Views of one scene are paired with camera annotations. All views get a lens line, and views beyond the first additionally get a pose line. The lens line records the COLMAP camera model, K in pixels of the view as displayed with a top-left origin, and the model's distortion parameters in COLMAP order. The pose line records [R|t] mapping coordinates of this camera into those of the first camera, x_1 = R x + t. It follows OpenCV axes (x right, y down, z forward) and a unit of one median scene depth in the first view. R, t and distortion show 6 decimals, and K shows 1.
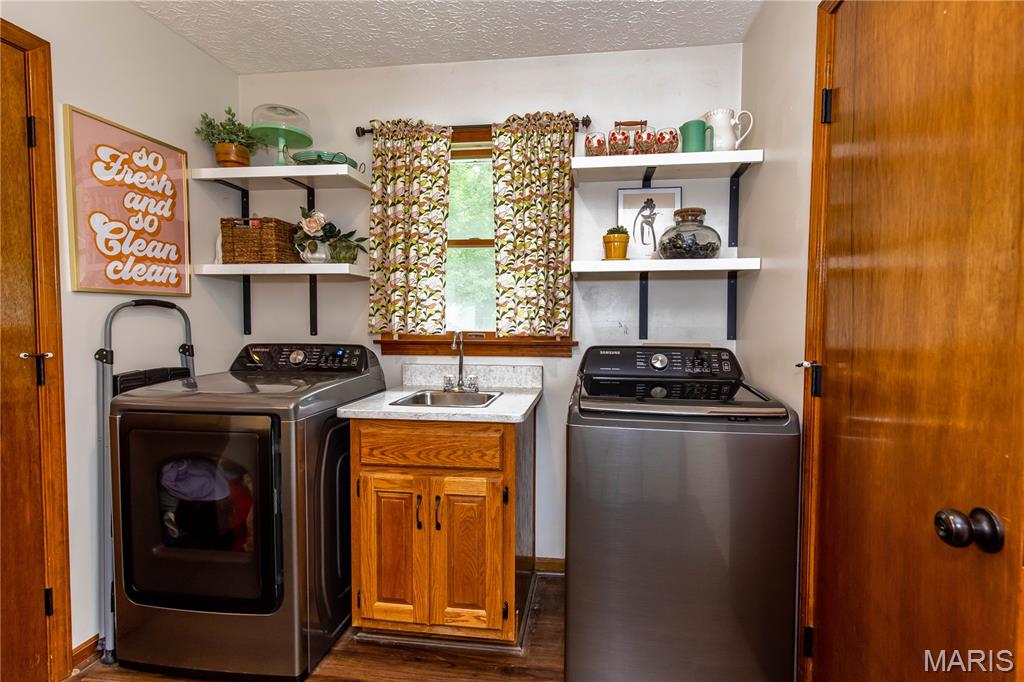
lens RADIAL K [[479.1, 0, 532.4], [0, 479.1, 337.6], [0, 0, 1]] dist [0.002219, -0.000032]
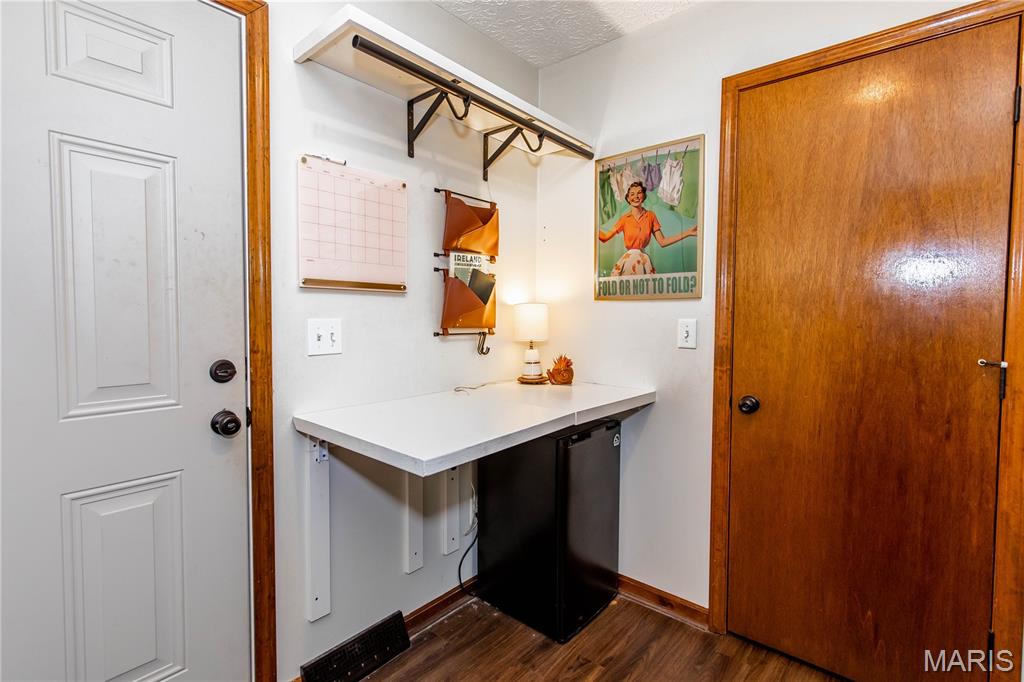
lens RADIAL K [[479.0, 0, 509.3], [0, 479.0, 334.4], [0, 0, 1]] dist [0.002476, -0.000015]
pose [[-0.551696, 0.027254, -0.833600, 0.142758], [-0.039628, 0.997481, 0.058839, -0.024578], [0.833103, 0.065495, -0.549226, 0.556824]]
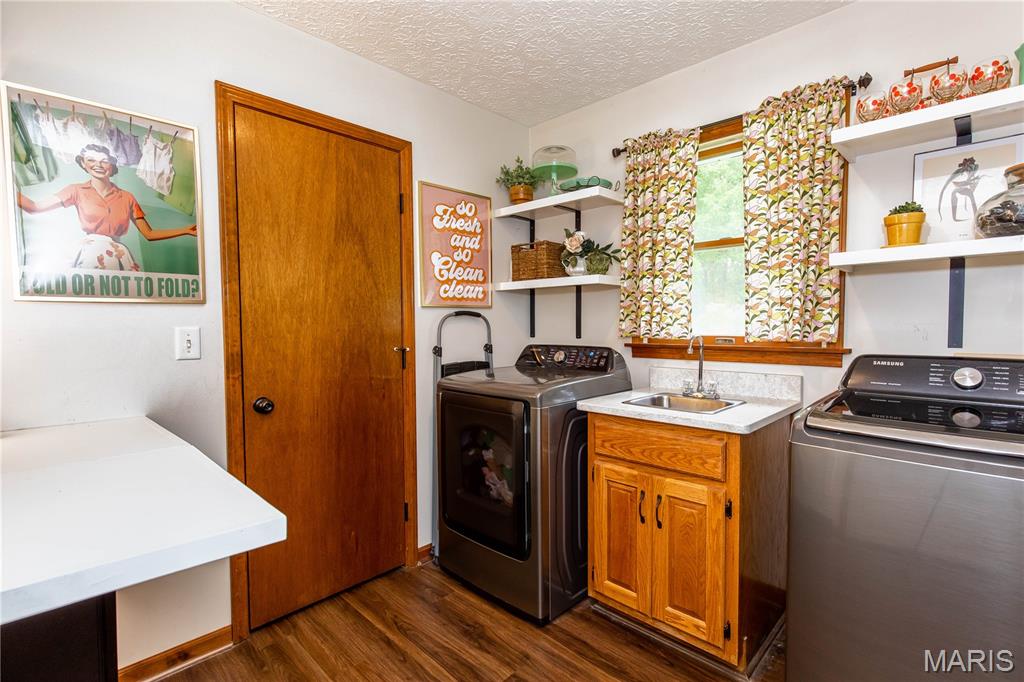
lens RADIAL K [[477.8, 0, 529.2], [0, 477.8, 342.9], [0, 0, 1]] dist [0.000656, -0.000561]
pose [[0.808846, 0.015287, -0.587822, 0.145401], [-0.014598, 0.999876, 0.005915, 0.001278], [0.587839, 0.003797, 0.808969, 0.003882]]
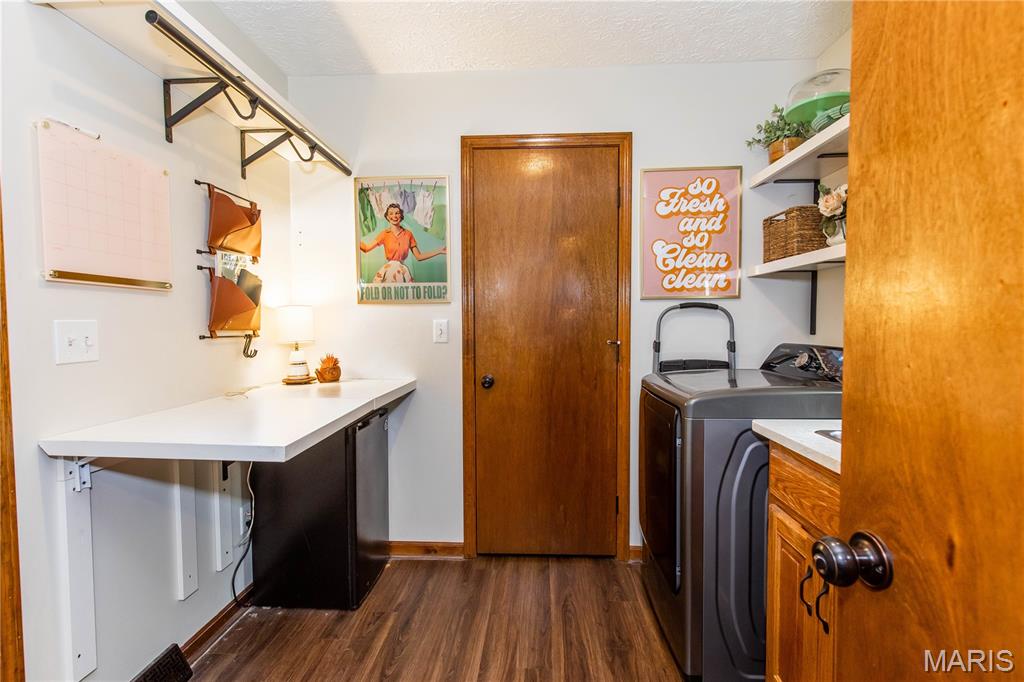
lens RADIAL K [[467.3, 0, 515.4], [0, 467.3, 341.6], [0, 0, 1]] dist [0.004365, -0.000290]
pose [[0.075531, 0.037716, -0.996430, 0.333069], [-0.034264, 0.998792, 0.035208, -0.005932], [0.996555, 0.031482, 0.076732, 0.427267]]
